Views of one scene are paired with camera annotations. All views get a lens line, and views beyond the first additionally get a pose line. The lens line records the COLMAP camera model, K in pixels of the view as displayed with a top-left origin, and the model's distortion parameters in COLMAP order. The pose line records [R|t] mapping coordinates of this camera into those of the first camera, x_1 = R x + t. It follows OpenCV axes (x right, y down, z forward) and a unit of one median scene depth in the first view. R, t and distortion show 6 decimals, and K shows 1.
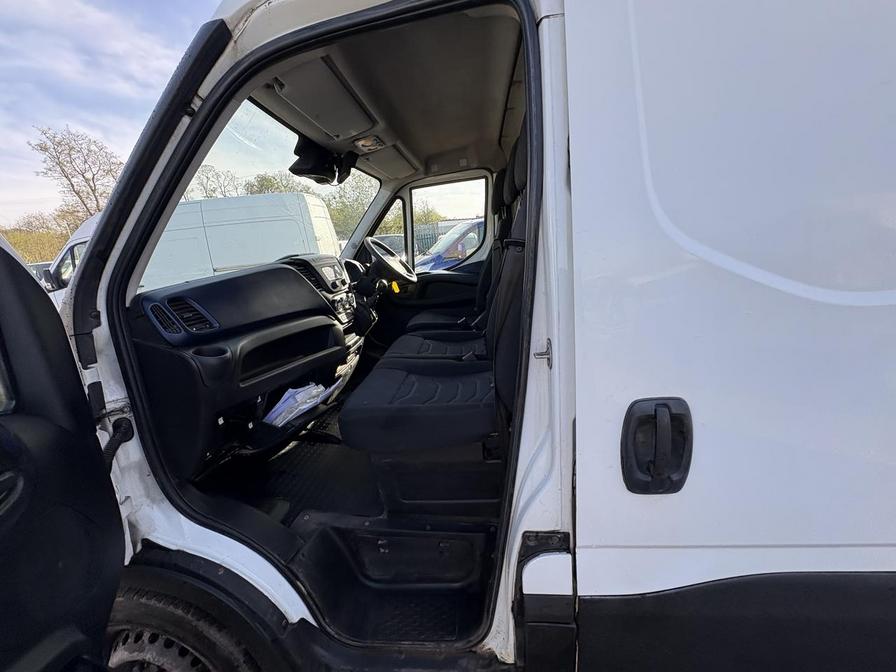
lens RADIAL K [[354.5, 0, 445.4], [0, 354.5, 335.9], [0, 0, 1]] dist [-0.000517, 0.000231]
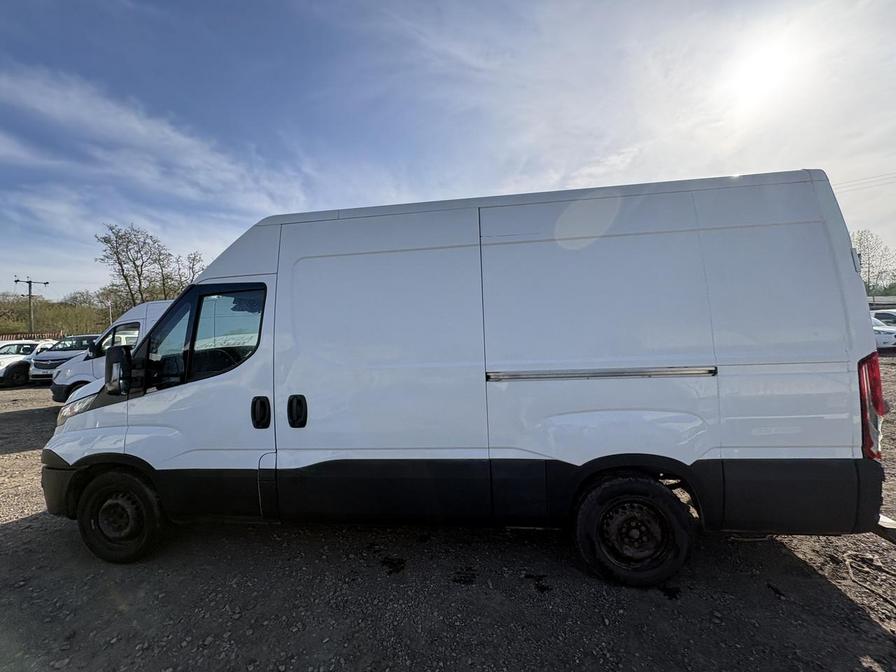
lens RADIAL K [[354.5, 0, 452.0], [0, 354.5, 328.7], [0, 0, 1]] dist [-0.000517, 0.000231]
pose [[0.998774, 0.045793, -0.018780, 1.417406], [-0.049111, 0.964068, -0.261075, 0.248225], [0.006150, 0.261677, 0.965136, -1.629224]]
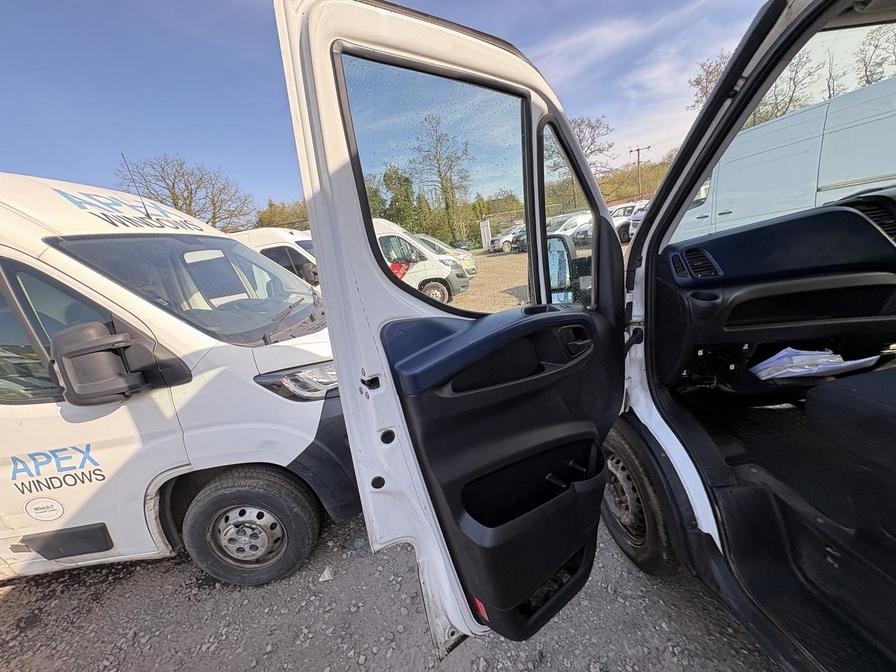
lens RADIAL K [[354.5, 0, 450.4], [0, 354.5, 340.1], [0, 0, 1]] dist [-0.000517, 0.000231]
pose [[0.205812, 0.305124, -0.929807, 0.295841], [-0.089938, 0.952025, 0.292507, -0.077197], [0.974450, 0.023424, 0.223380, -0.109080]]
